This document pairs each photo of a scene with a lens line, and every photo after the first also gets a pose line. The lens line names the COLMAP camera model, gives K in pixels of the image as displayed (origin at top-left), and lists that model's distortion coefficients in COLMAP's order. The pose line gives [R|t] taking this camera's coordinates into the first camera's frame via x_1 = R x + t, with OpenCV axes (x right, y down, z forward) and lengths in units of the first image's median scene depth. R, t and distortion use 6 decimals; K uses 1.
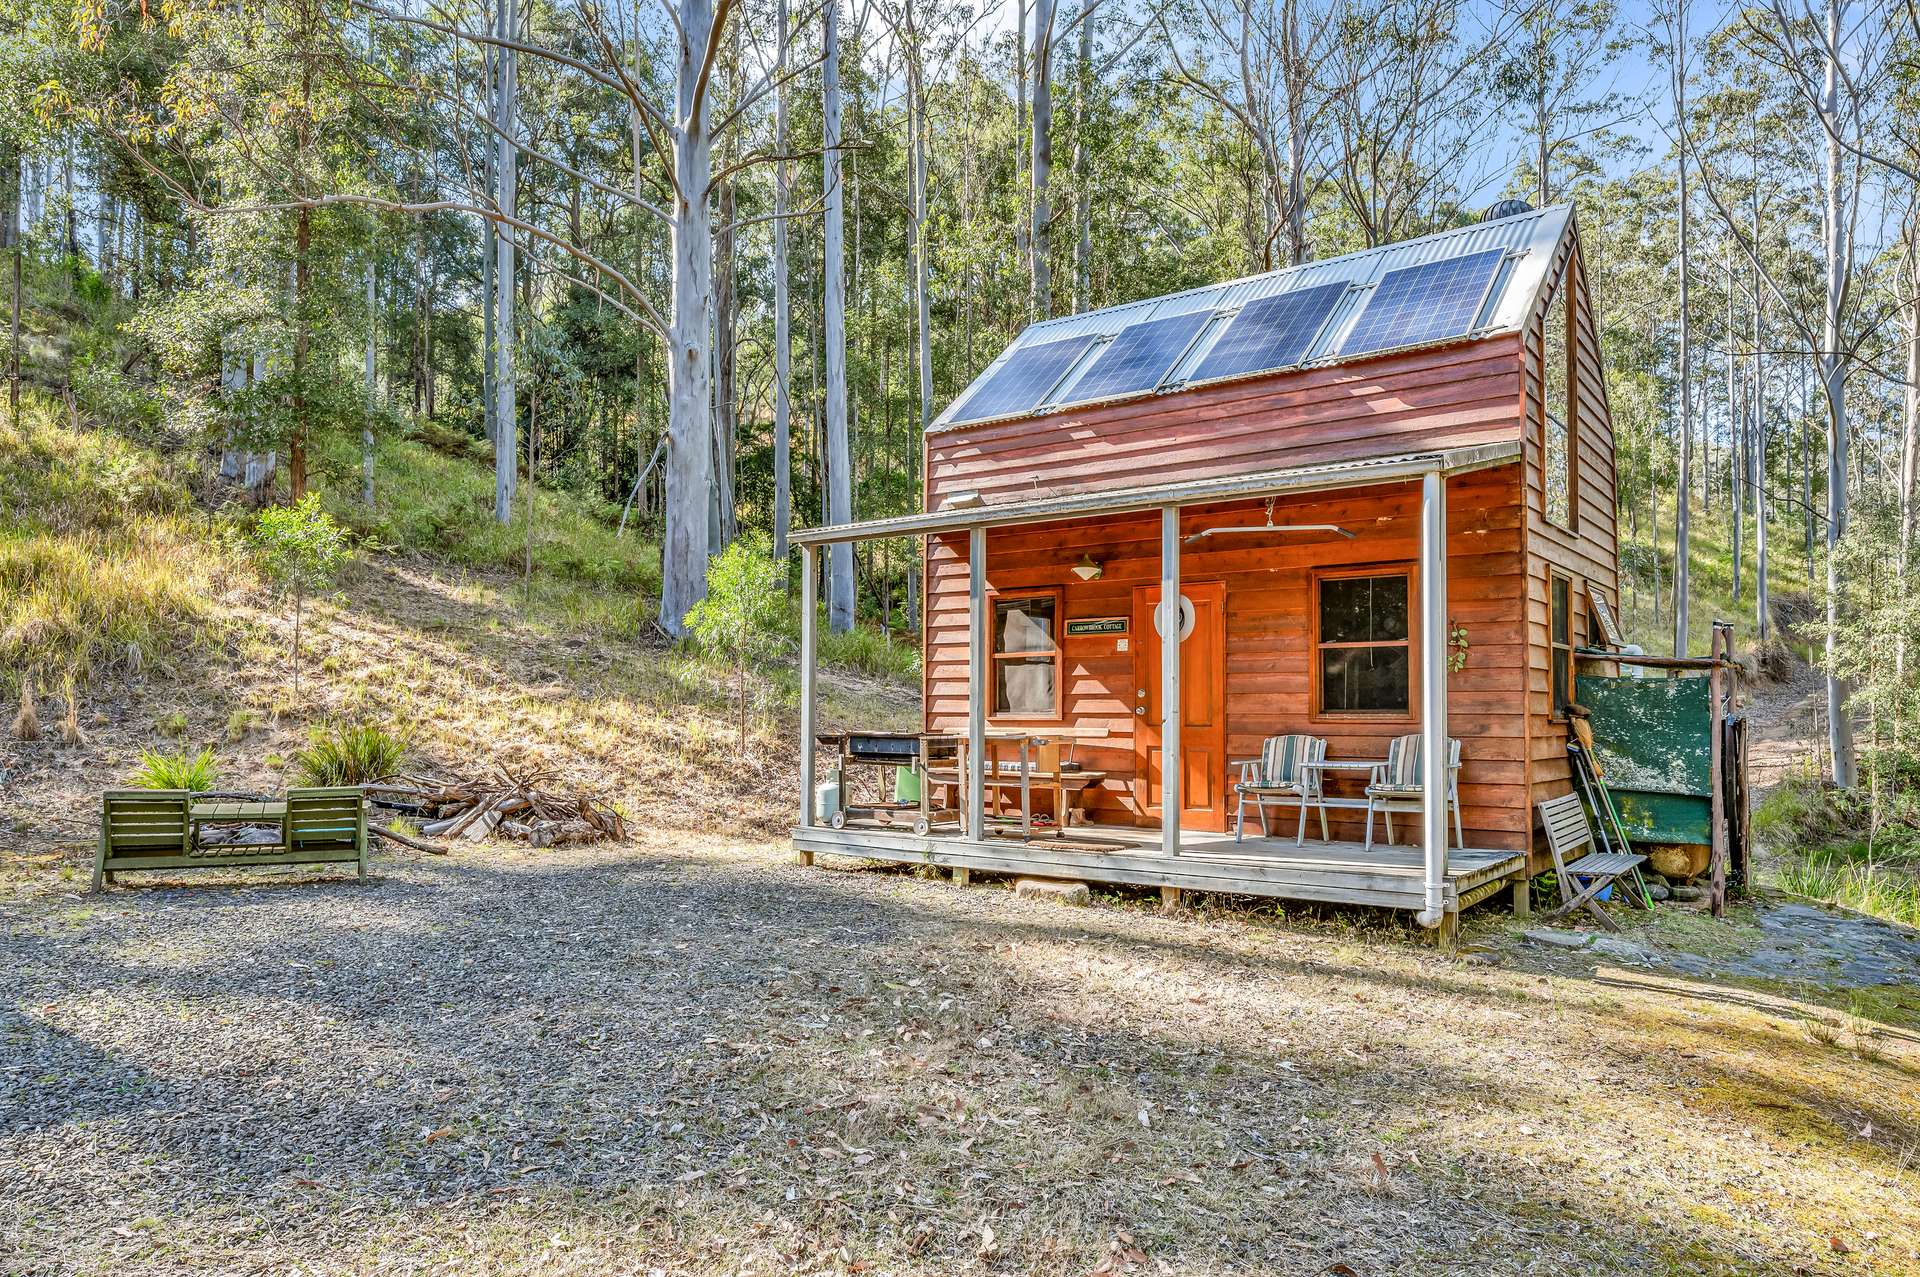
lens RADIAL K [[1246.3, 0, 959.6], [0, 1246.3, 654.8], [0, 0, 1]] dist [-0.003761, 0.000611]
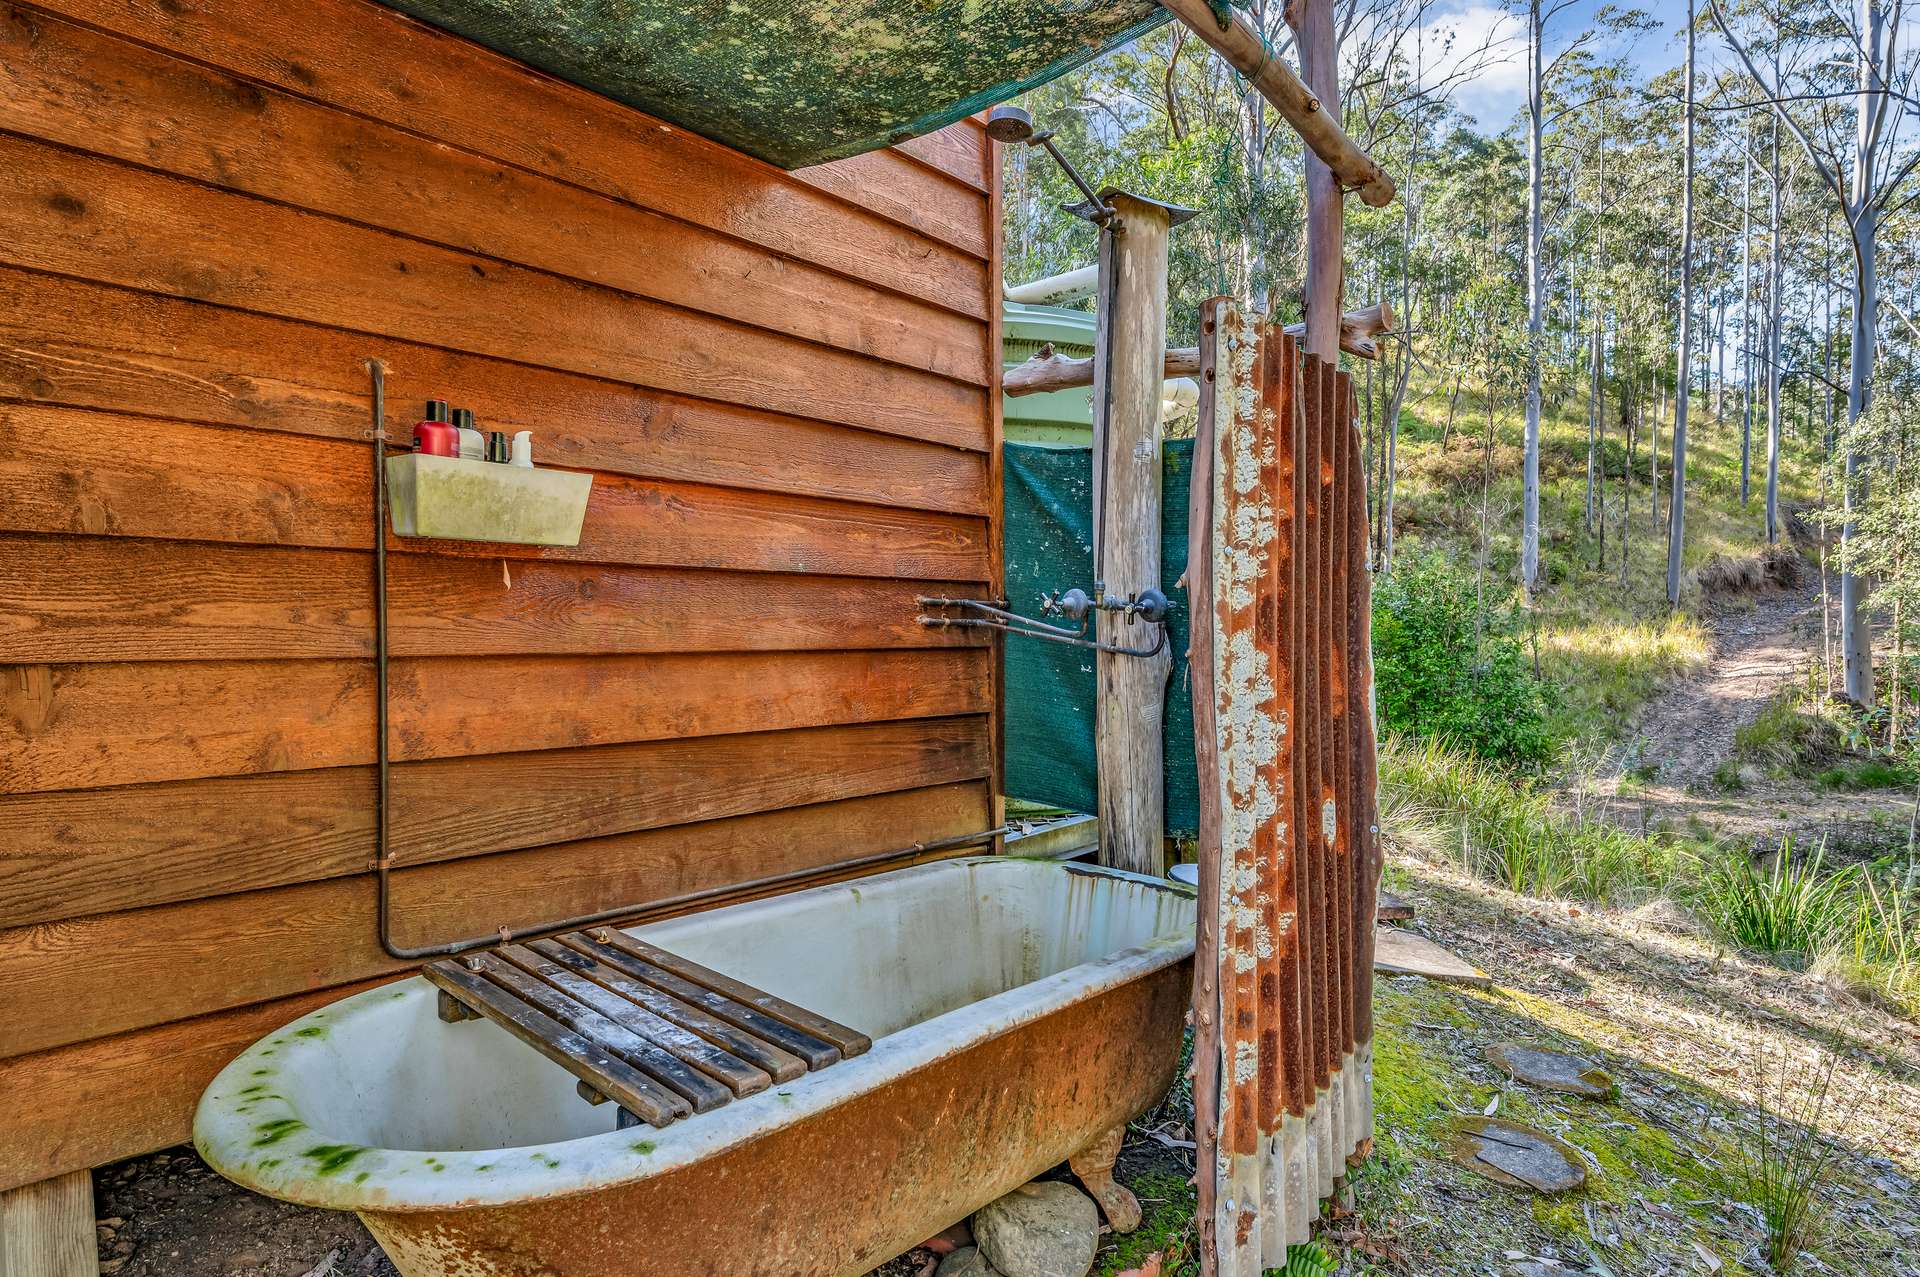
lens RADIAL K [[1011.9, 0, 965.1], [0, 1011.9, 641.3], [0, 0, 1]] dist [0.000768, -0.000142]
pose [[0.994368, -0.006309, -0.105795, 0.150708], [0.012266, 0.998369, 0.055753, 0.016783], [0.105271, -0.056736, 0.992824, 0.213082]]
